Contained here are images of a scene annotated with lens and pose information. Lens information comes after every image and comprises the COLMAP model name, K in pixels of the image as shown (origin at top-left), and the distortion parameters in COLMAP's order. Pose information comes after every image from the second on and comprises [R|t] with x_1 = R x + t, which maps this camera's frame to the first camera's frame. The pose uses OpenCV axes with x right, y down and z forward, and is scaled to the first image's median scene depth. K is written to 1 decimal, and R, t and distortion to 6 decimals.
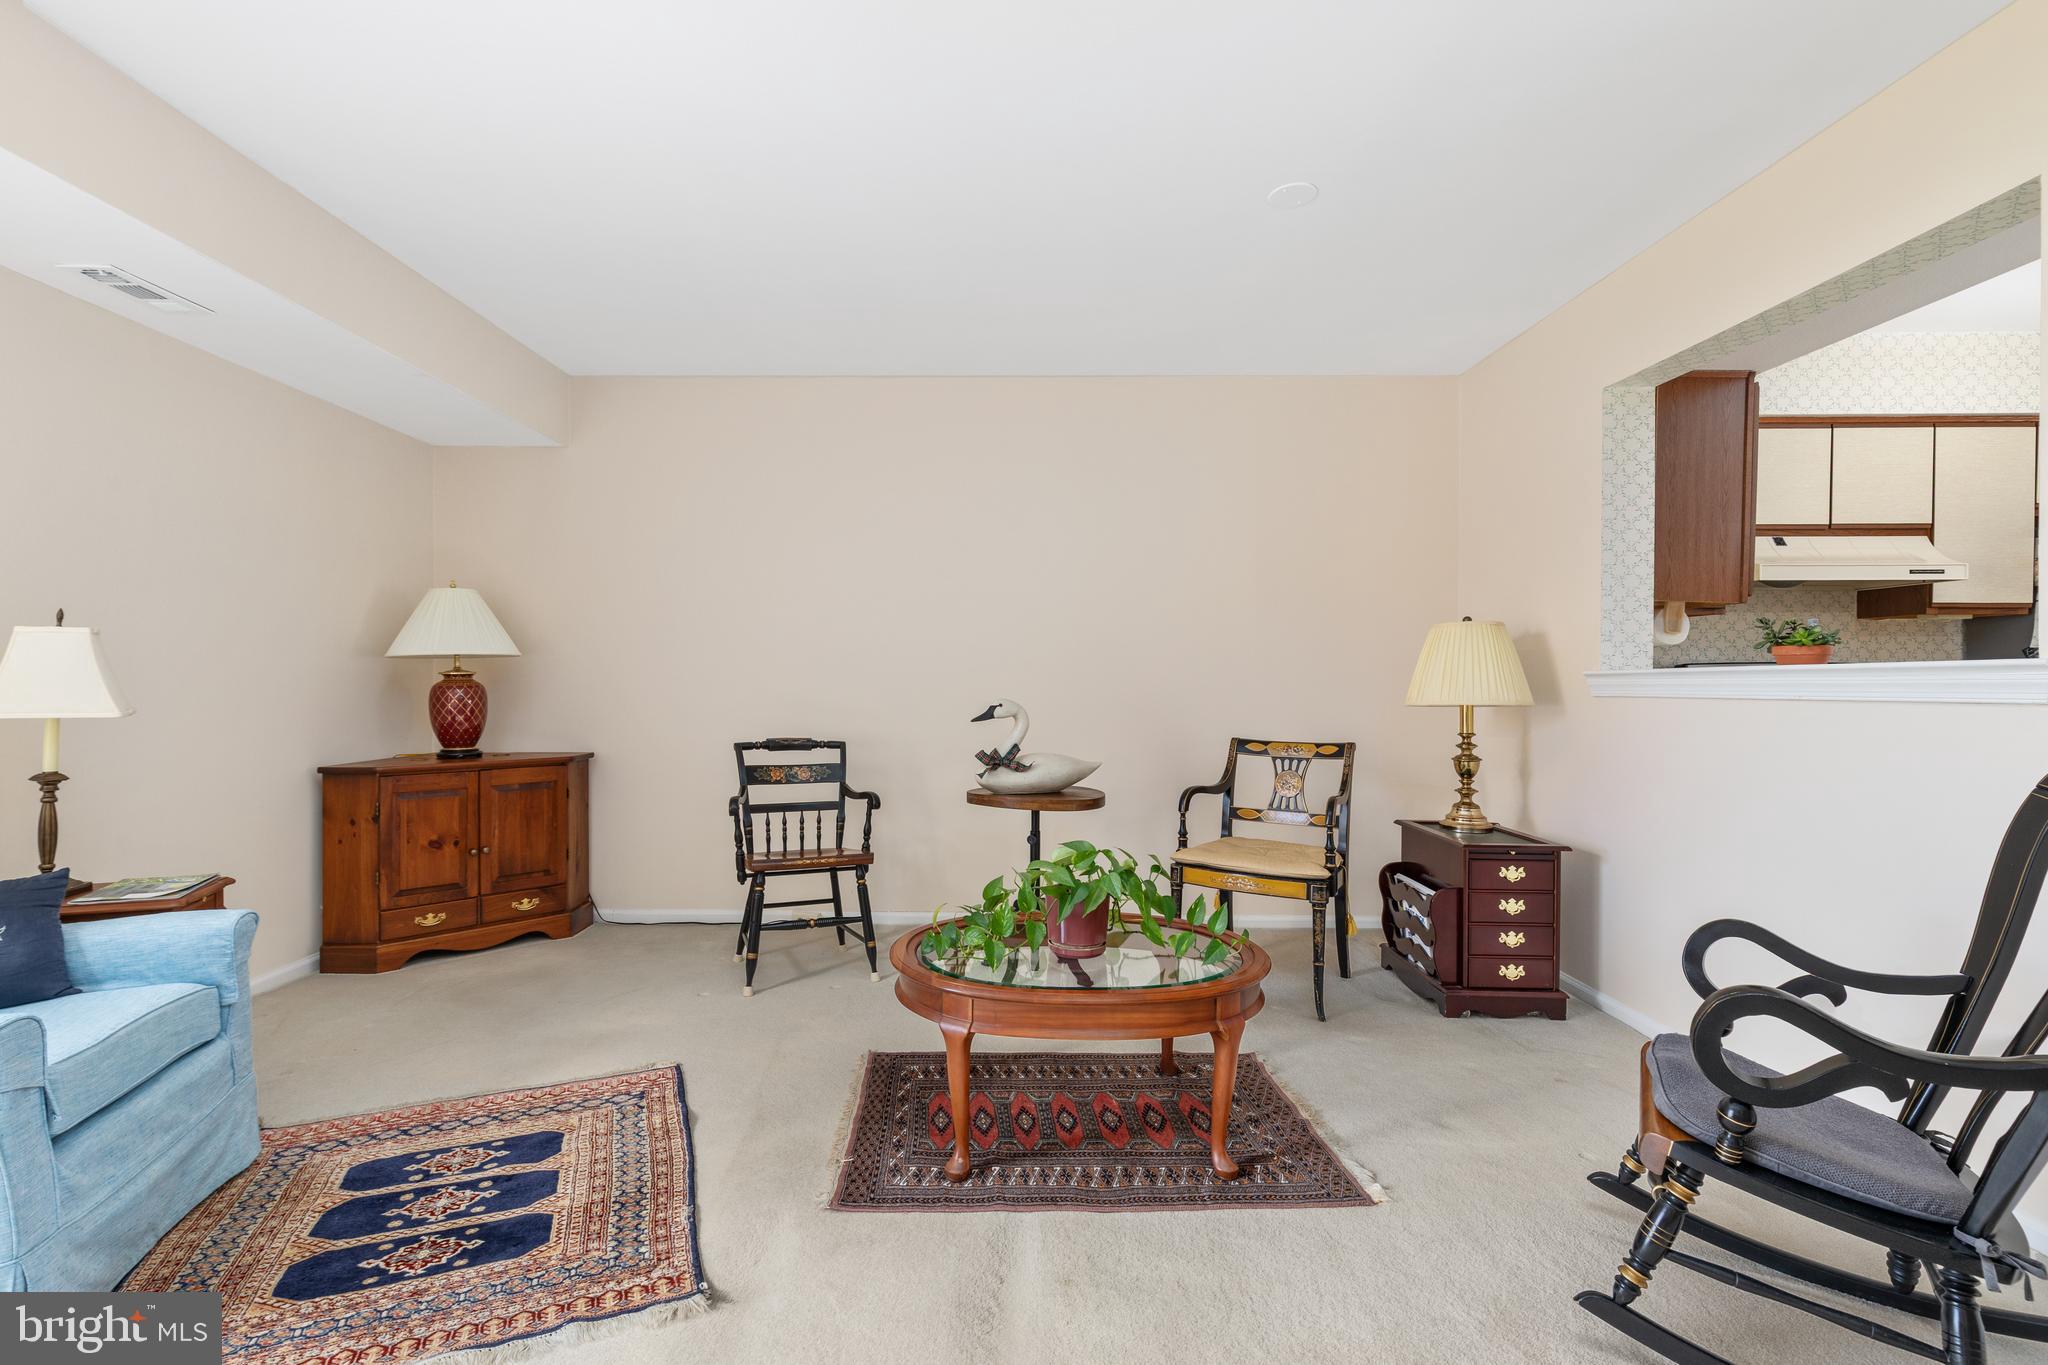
lens RADIAL K [[909.2, 0, 1033.3], [0, 909.2, 691.1], [0, 0, 1]] dist [0.000134, -0.001211]
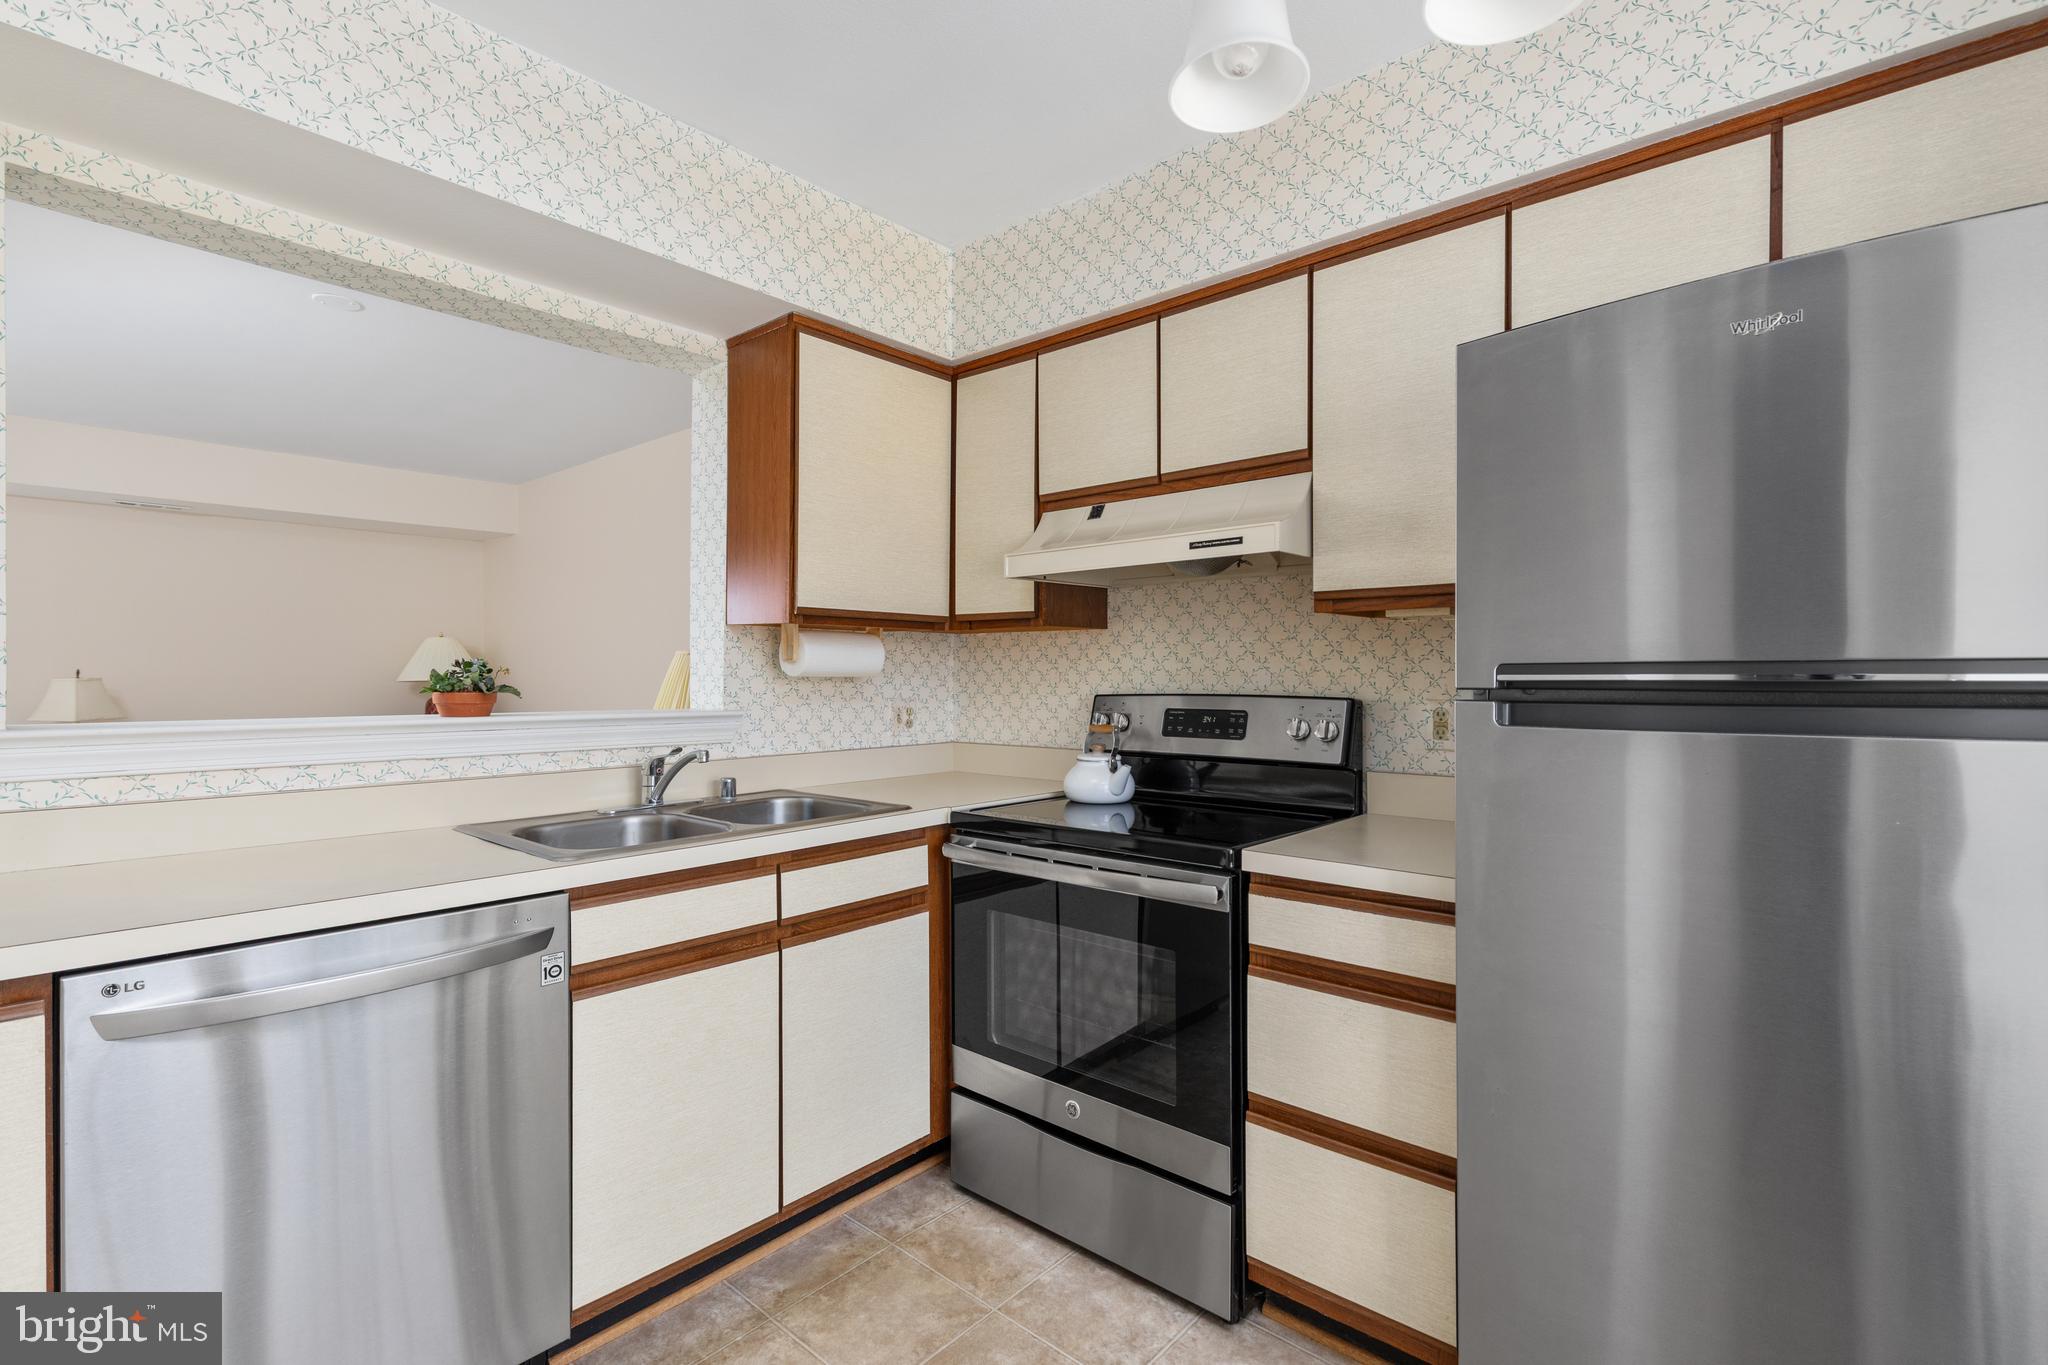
lens RADIAL K [[909.2, 0, 1002.8], [0, 909.2, 680.2], [0, 0, 1]] dist [0.000134, -0.001211]
pose [[0.752920, 0.009049, -0.658050, 1.211623], [-0.008311, 0.999956, 0.004241, -0.045037], [0.658059, 0.002276, 0.752963, 0.463297]]
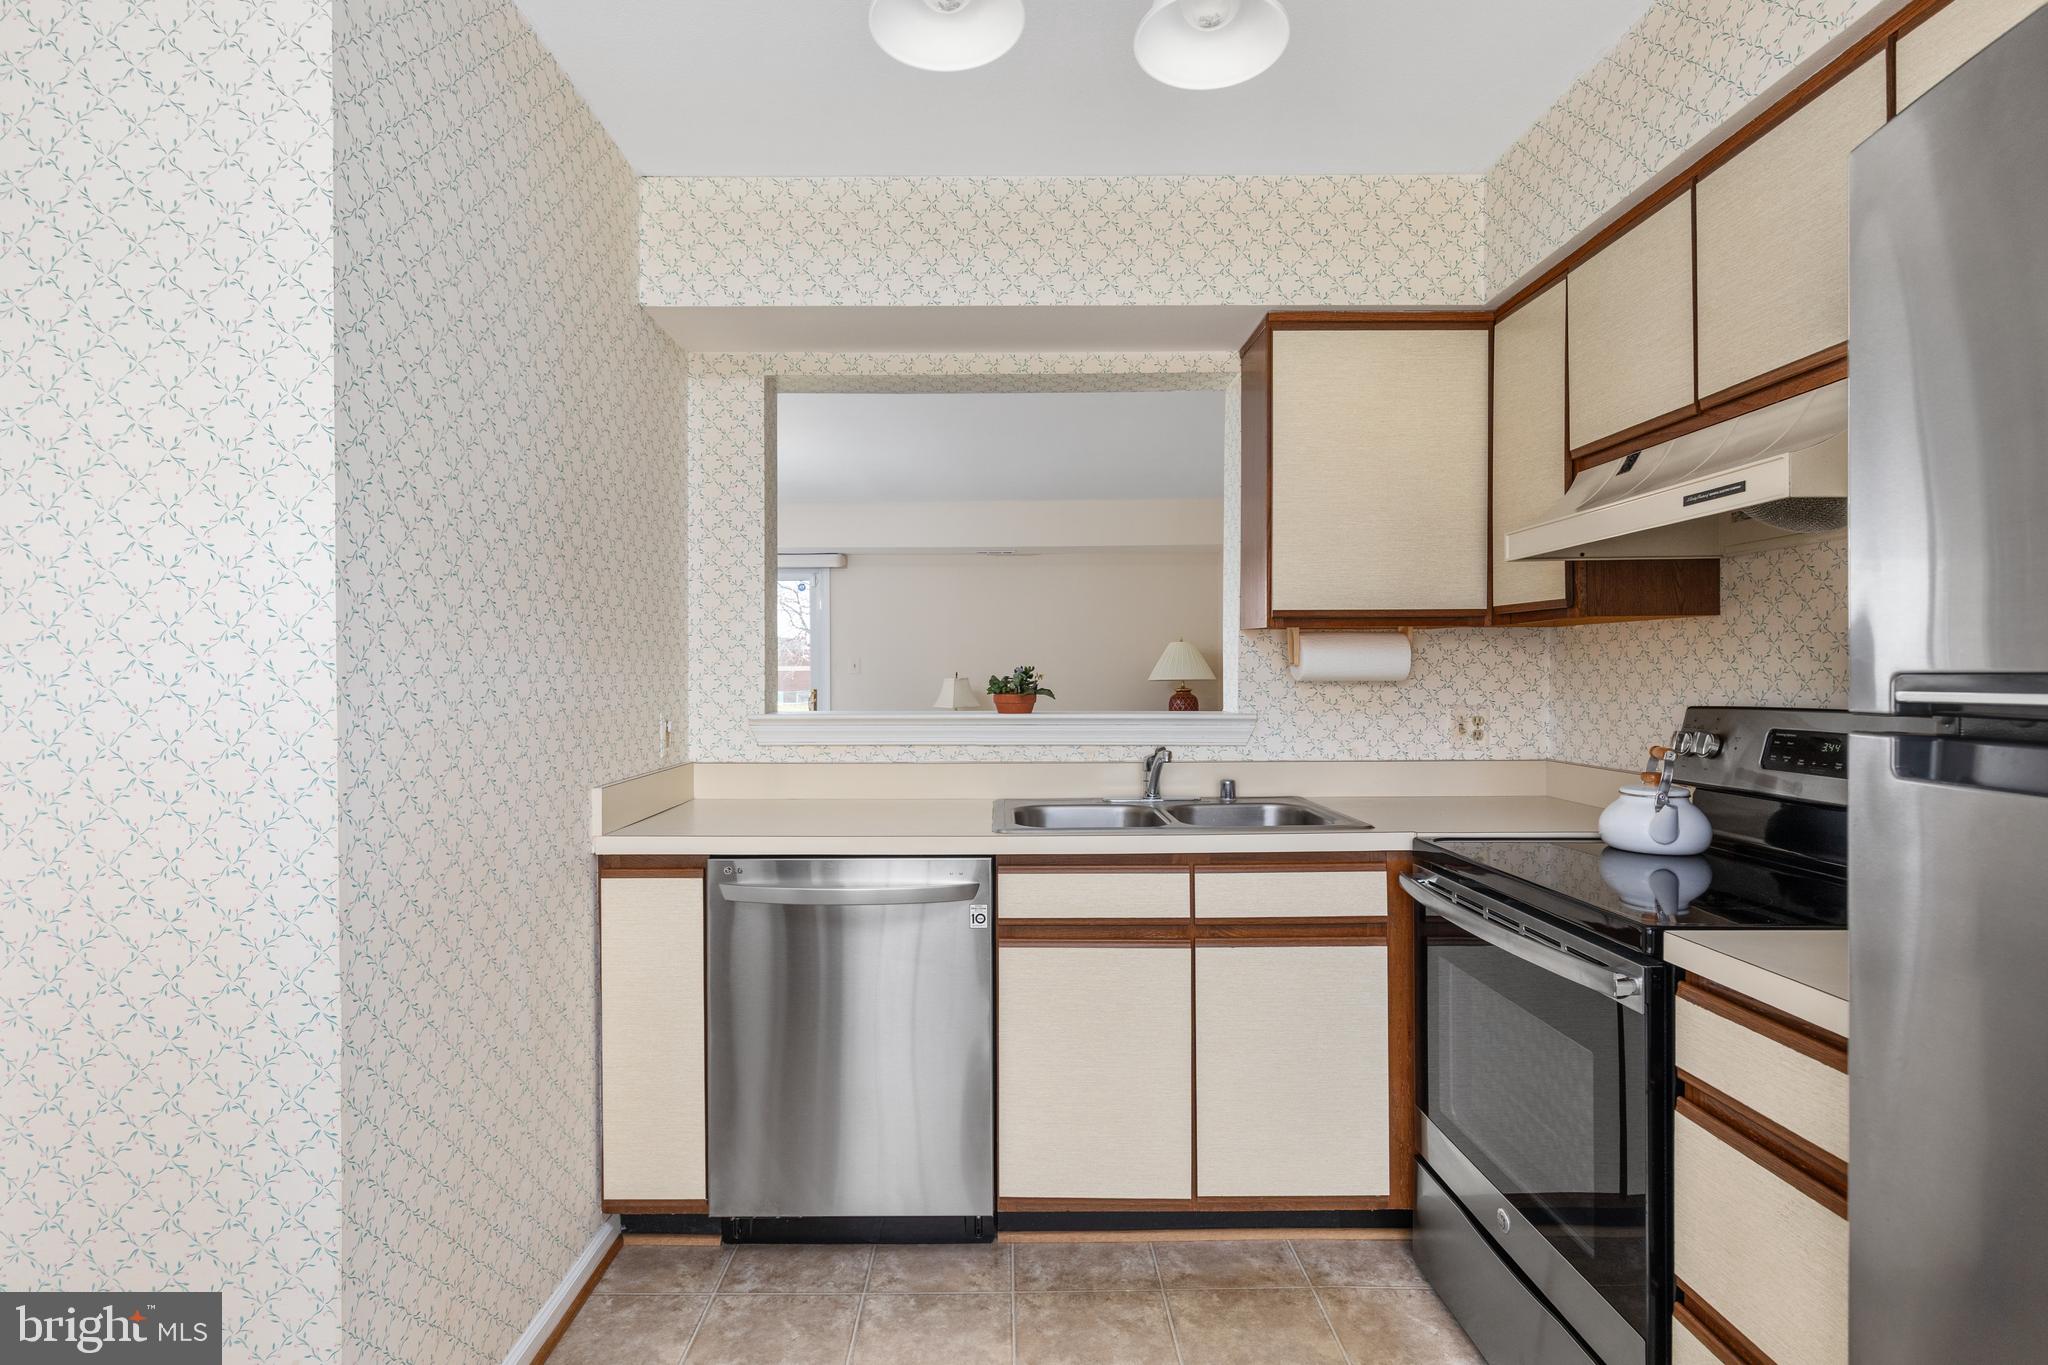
lens RADIAL K [[959.9, 0, 1009.4], [0, 959.9, 677.5], [0, 0, 1]] dist [-0.011372, 0.002627]
pose [[0.025691, 0.009154, -0.999628, 1.341575], [-0.002028, 0.999956, 0.009105, -0.052269], [0.999668, 0.001794, 0.025709, 0.654141]]
